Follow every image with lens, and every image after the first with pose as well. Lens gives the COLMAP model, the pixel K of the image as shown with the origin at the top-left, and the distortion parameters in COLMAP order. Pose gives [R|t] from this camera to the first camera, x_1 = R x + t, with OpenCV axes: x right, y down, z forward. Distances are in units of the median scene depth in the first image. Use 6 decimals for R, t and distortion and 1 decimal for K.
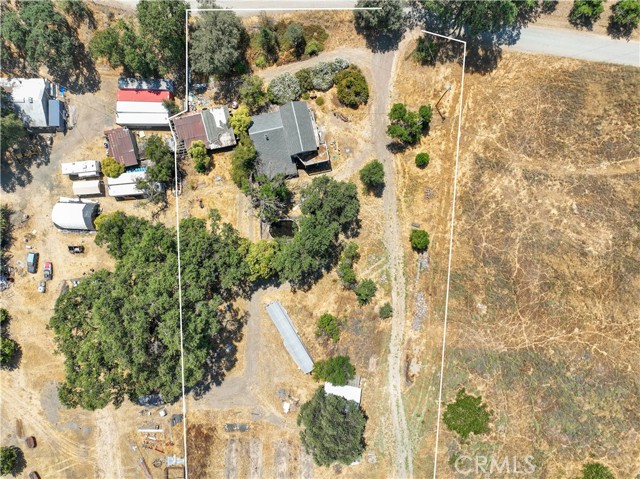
lens RADIAL K [[446.5, 0, 320.0], [0, 446.5, 239.5], [0, 0, 1]] dist [0.001827, 0.004959]
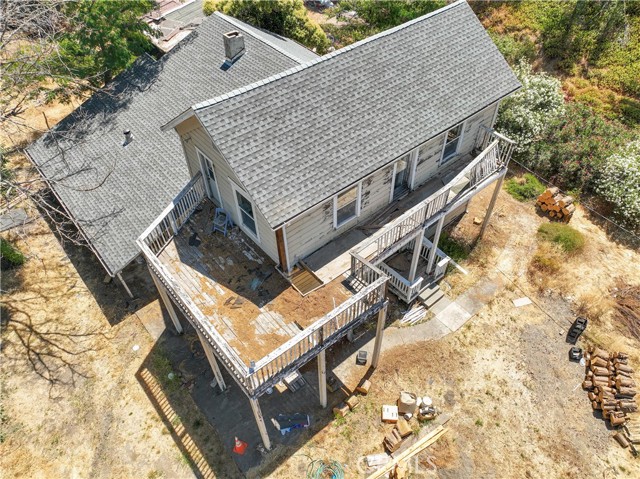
lens RADIAL K [[459.6, 0, 329.2], [0, 459.6, 246.7], [0, 0, 1]] dist [-0.000888, 0.001363]
pose [[0.475397, 0.658817, -0.583059, 0.065993], [-0.879770, 0.357127, -0.313791, -0.165802], [0.001495, 0.662133, 0.749385, 0.861562]]
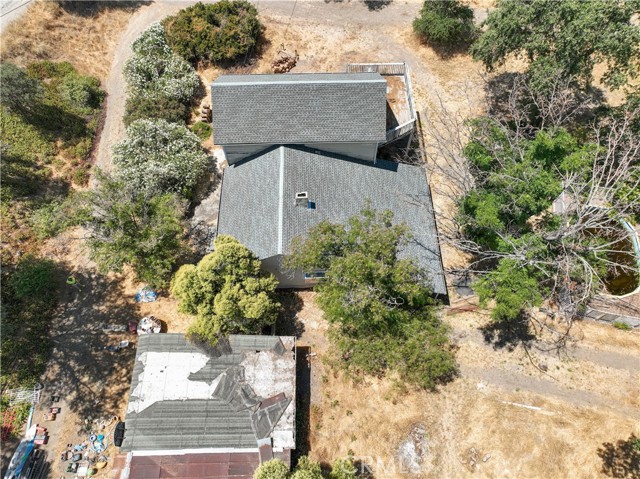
lens RADIAL K [[446.5, 0, 320.0], [0, 446.5, 239.5], [0, 0, 1]] dist [0.001827, 0.004959]
pose [[0.185476, -0.846659, 0.498766, -0.262277], [0.982447, 0.170056, -0.076670, -0.187431], [-0.019905, 0.504232, 0.863339, 0.738918]]
